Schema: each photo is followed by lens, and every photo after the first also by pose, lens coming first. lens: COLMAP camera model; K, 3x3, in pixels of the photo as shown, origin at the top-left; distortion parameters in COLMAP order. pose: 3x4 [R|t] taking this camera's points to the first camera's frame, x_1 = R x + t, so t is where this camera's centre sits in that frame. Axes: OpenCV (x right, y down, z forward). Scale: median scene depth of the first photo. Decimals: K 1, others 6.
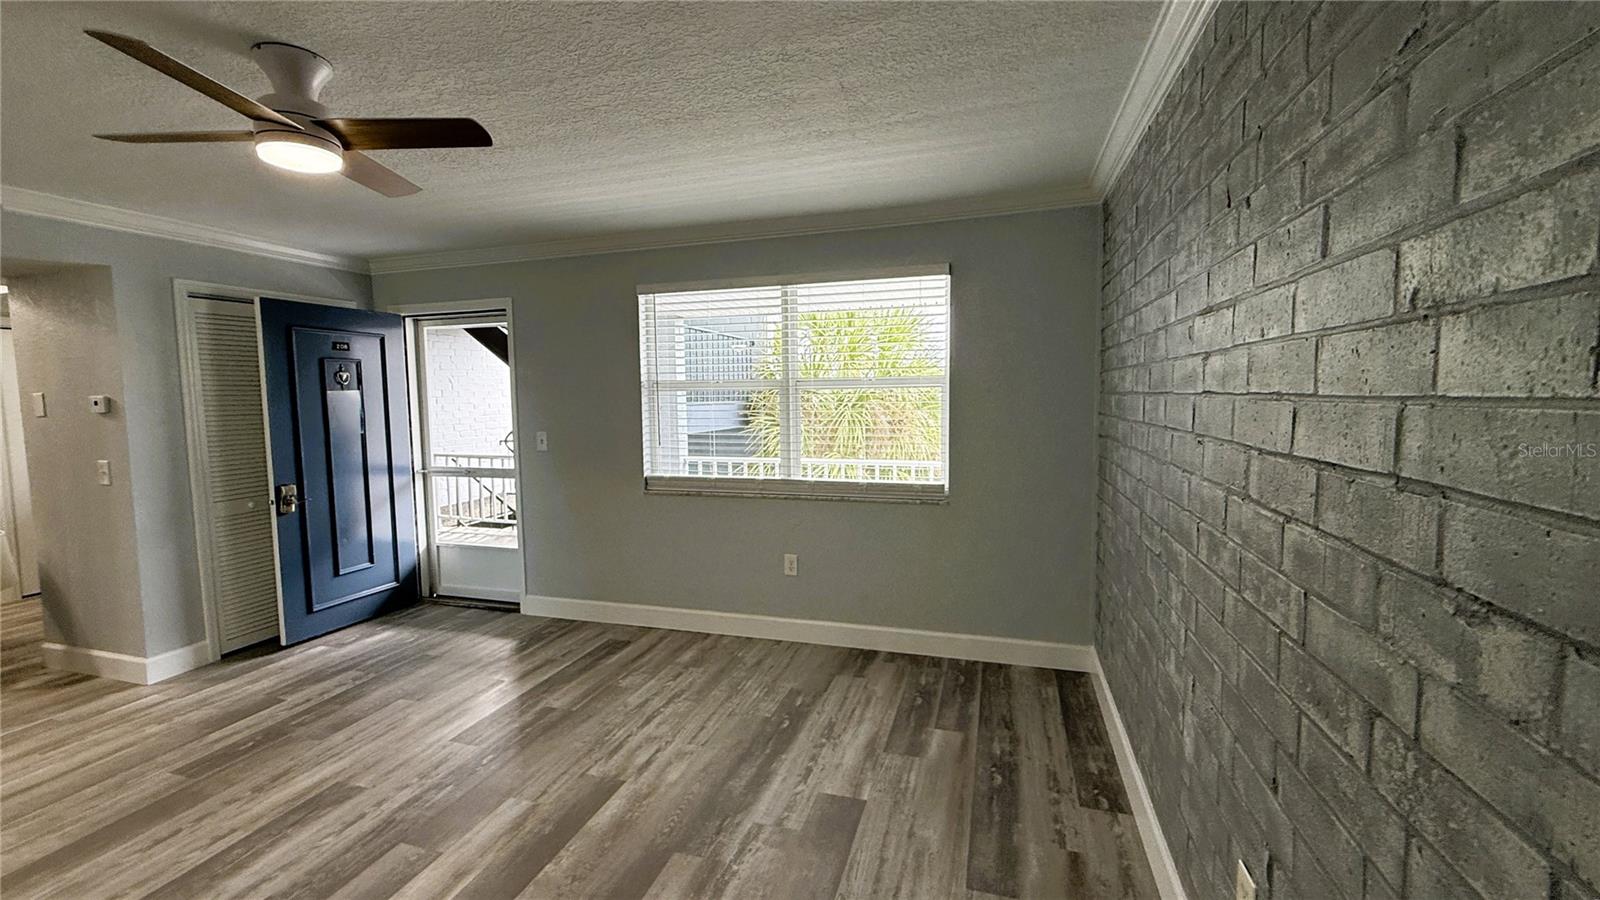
lens RADIAL K [[651.6, 0, 790.0], [0, 651.6, 449.3], [0, 0, 1]] dist [-0.001374, 0.000105]
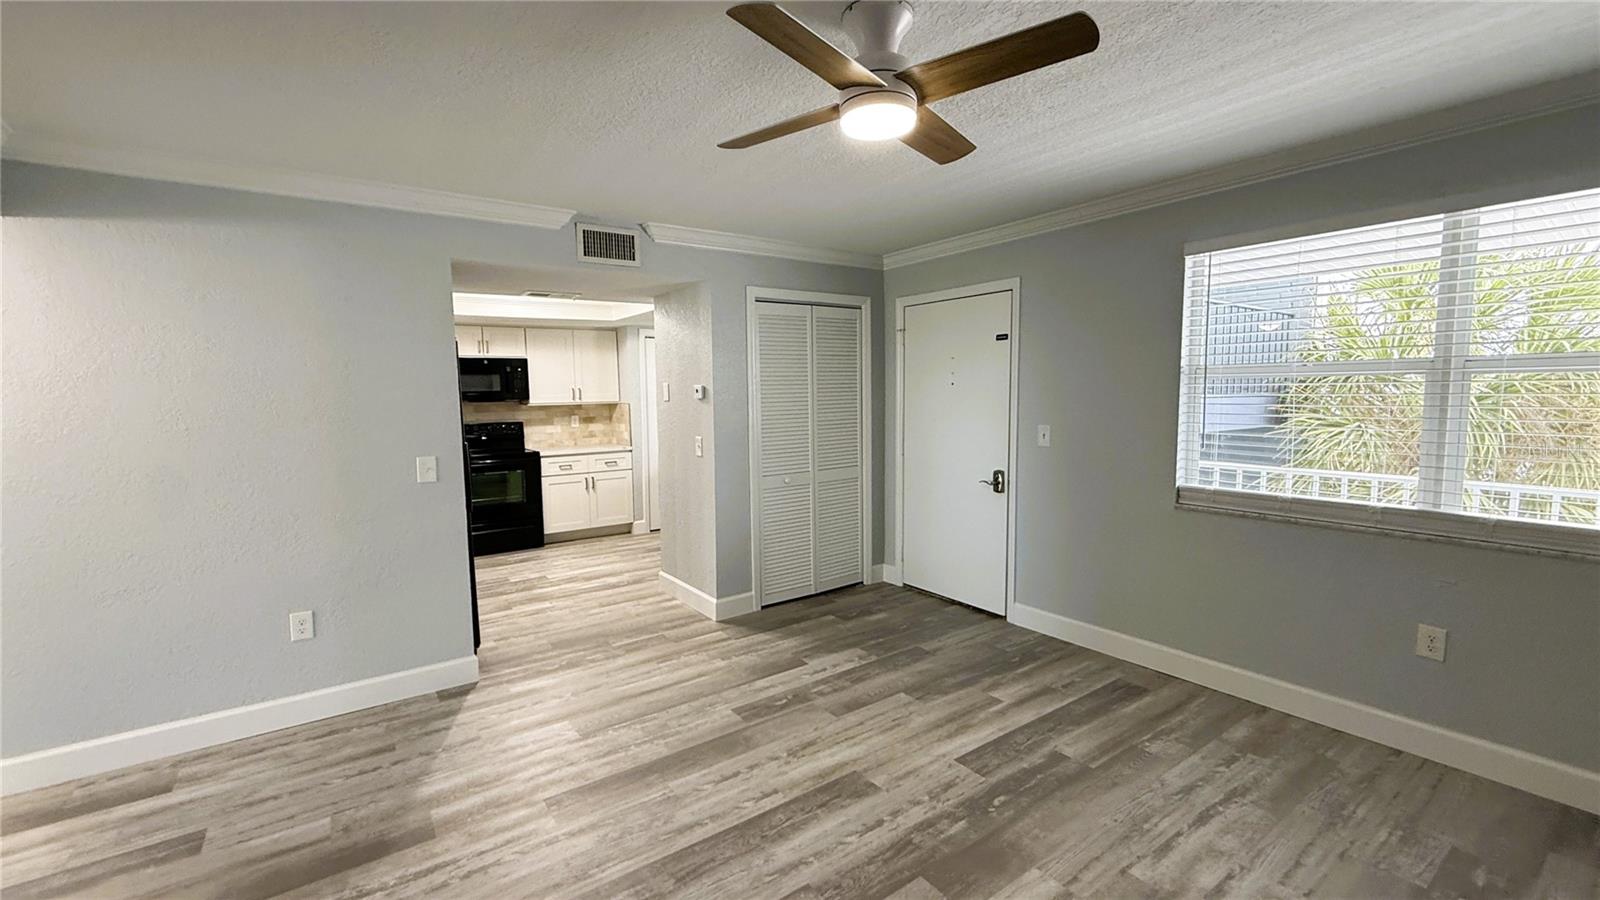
lens RADIAL K [[651.6, 0, 799.6], [0, 651.6, 449.3], [0, 0, 1]] dist [-0.001374, 0.000105]
pose [[0.798568, 0.056291, -0.599267, -0.152080], [-0.049448, 0.998387, 0.027888, -0.003670], [0.599871, 0.007362, 0.800063, 0.116239]]
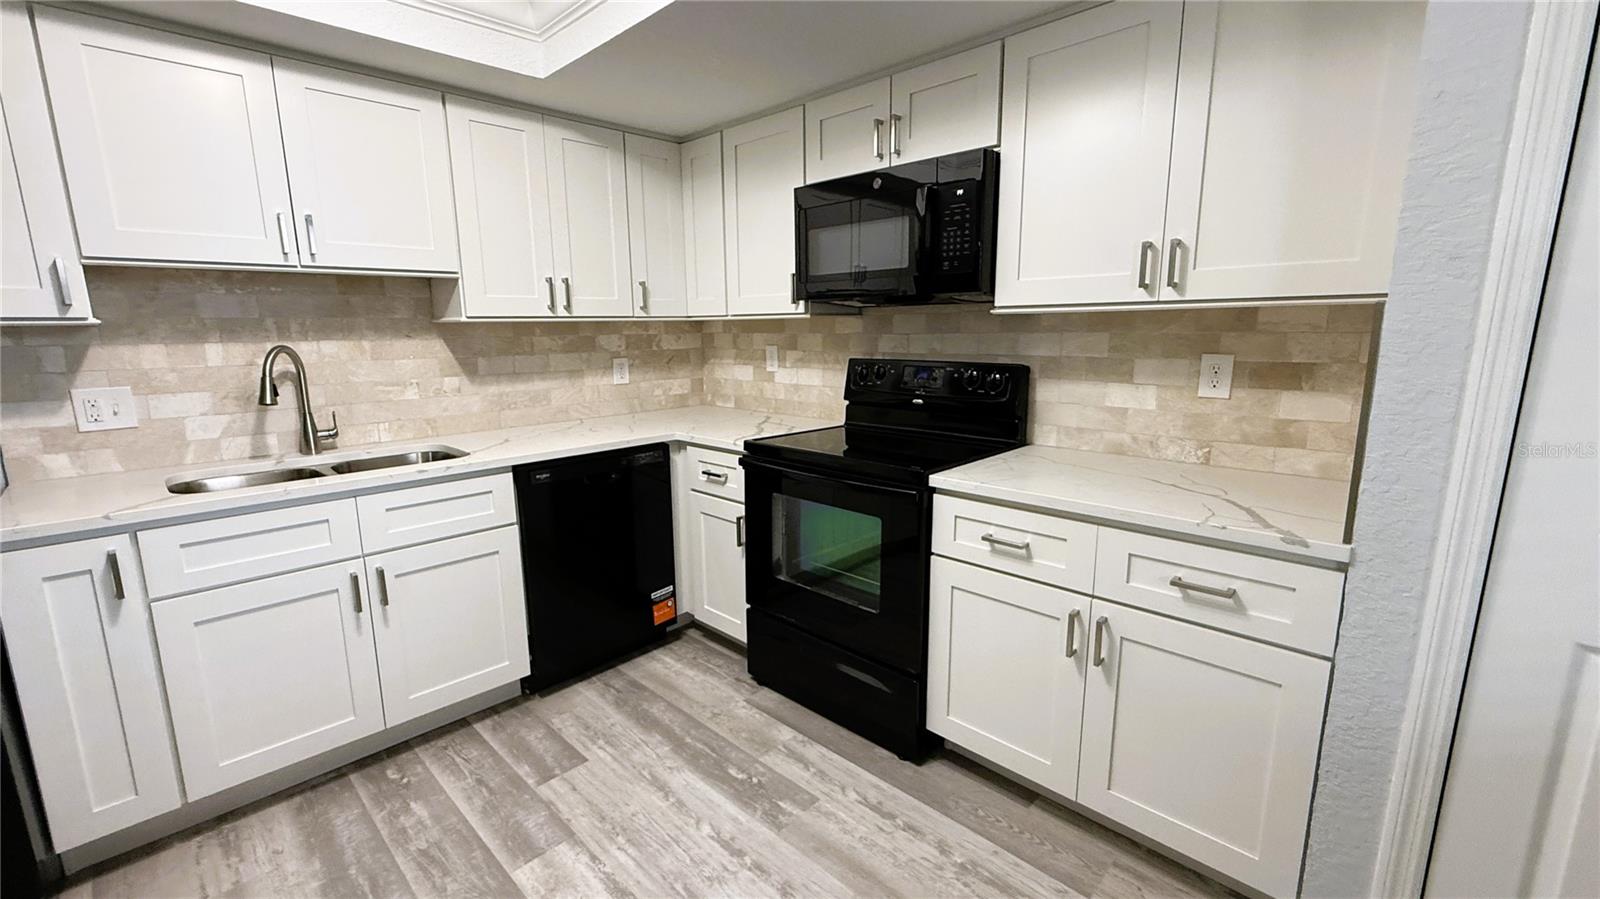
lens RADIAL K [[651.6, 0, 799.3], [0, 651.6, 453.9], [0, 0, 1]] dist [-0.001374, 0.000105]
pose [[-0.459823, 0.192143, -0.866974, -1.405625], [-0.056533, 0.967996, 0.244515, -0.052564], [0.886209, 0.161446, -0.434244, 1.361570]]
